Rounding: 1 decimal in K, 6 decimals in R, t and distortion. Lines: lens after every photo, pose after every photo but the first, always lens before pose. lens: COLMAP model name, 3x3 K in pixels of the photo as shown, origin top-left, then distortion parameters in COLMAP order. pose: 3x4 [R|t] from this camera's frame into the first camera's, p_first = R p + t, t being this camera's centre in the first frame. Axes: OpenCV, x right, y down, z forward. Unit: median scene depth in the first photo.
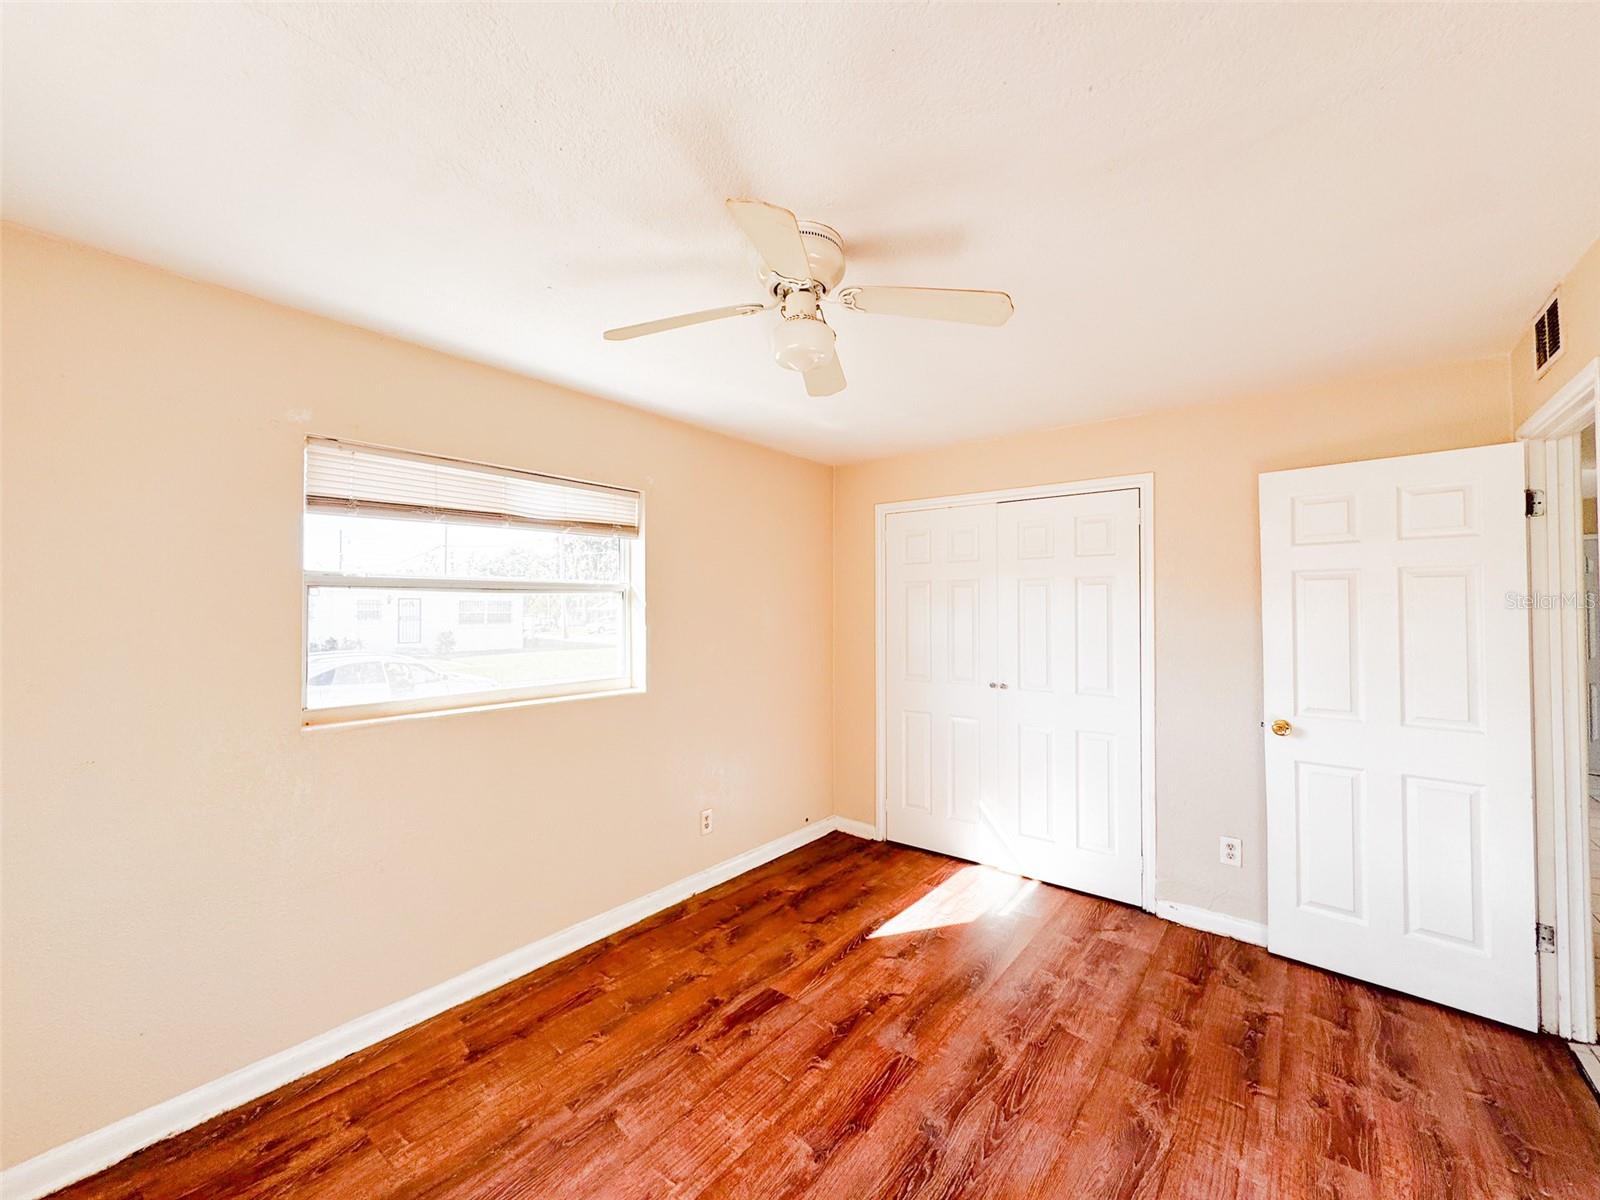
lens RADIAL K [[633.0, 0, 795.3], [0, 633.0, 599.8], [0, 0, 1]] dist [0.001496, -0.000181]
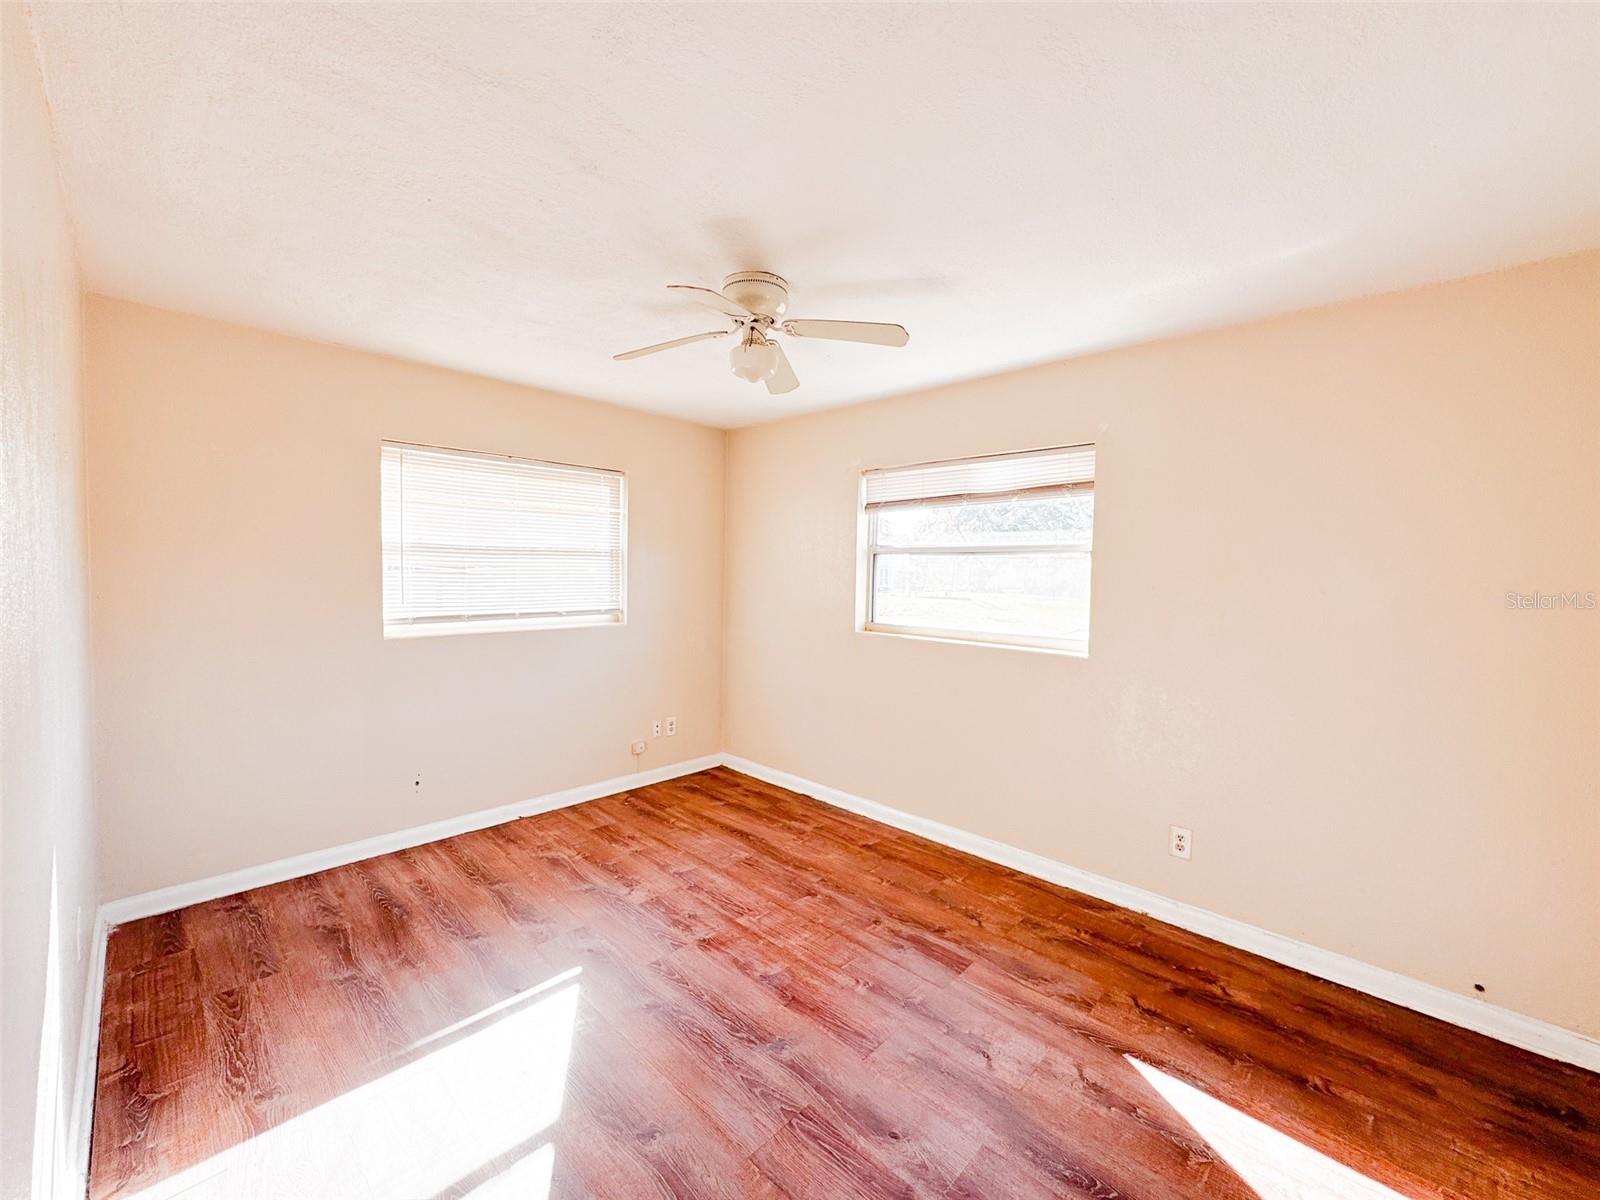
lens RADIAL K [[633.0, 0, 804.2], [0, 633.0, 598.1], [0, 0, 1]] dist [0.001496, -0.000181]
pose [[-0.066871, 0.042432, -0.996859, 0.975979], [-0.004478, 0.999072, 0.042827, 0.025521], [0.997752, 0.007328, -0.066619, 0.867623]]
